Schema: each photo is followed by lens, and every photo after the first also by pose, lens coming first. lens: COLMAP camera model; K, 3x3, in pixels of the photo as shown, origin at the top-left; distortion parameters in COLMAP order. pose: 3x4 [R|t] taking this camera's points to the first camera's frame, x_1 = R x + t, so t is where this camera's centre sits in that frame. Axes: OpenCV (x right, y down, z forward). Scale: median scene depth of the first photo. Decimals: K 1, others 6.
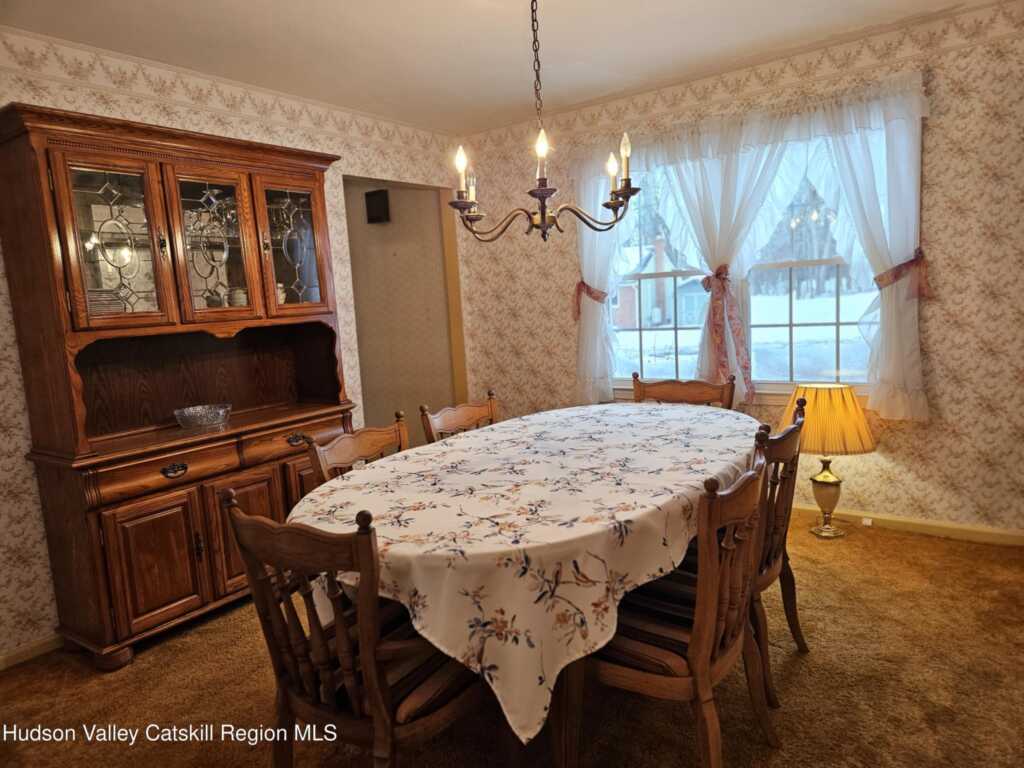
lens RADIAL K [[687.0, 0, 512.0], [0, 687.0, 384.0], [0, 0, 1]] dist [0.073759, -0.059438]
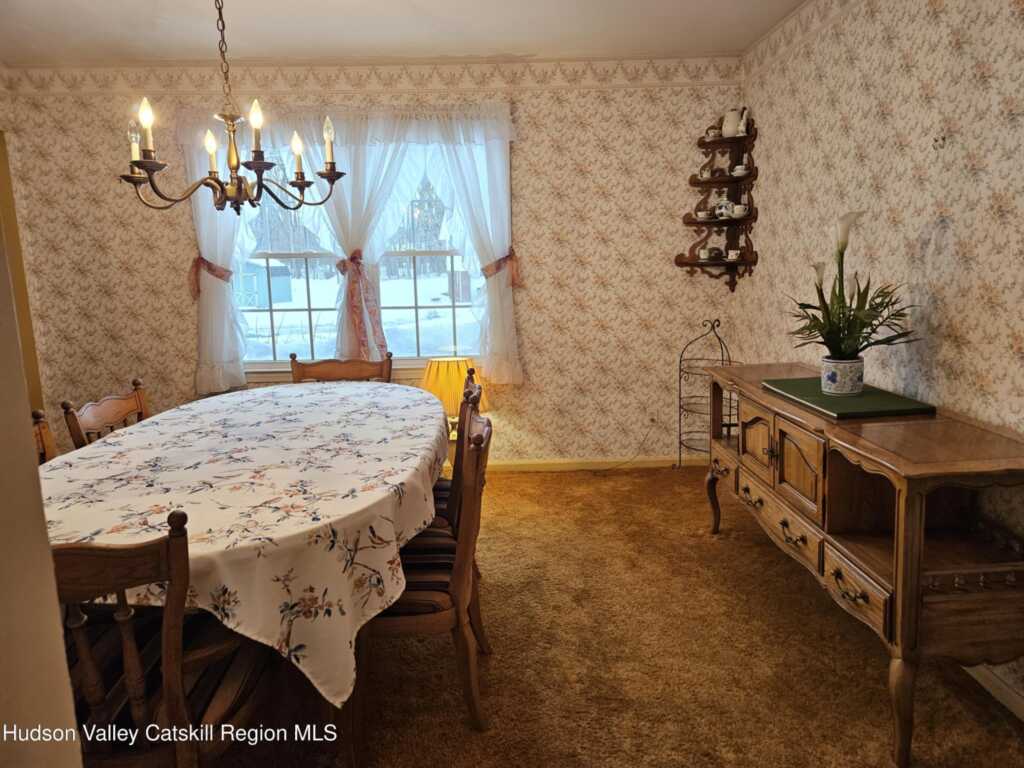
lens RADIAL K [[685.0, 0, 508.5], [0, 685.0, 387.4], [0, 0, 1]] dist [0.080164, -0.066690]
pose [[0.800975, -0.066385, 0.595006, -0.226466], [0.048392, 0.997760, 0.046178, 0.001939], [-0.596739, -0.008194, 0.802394, 0.013346]]
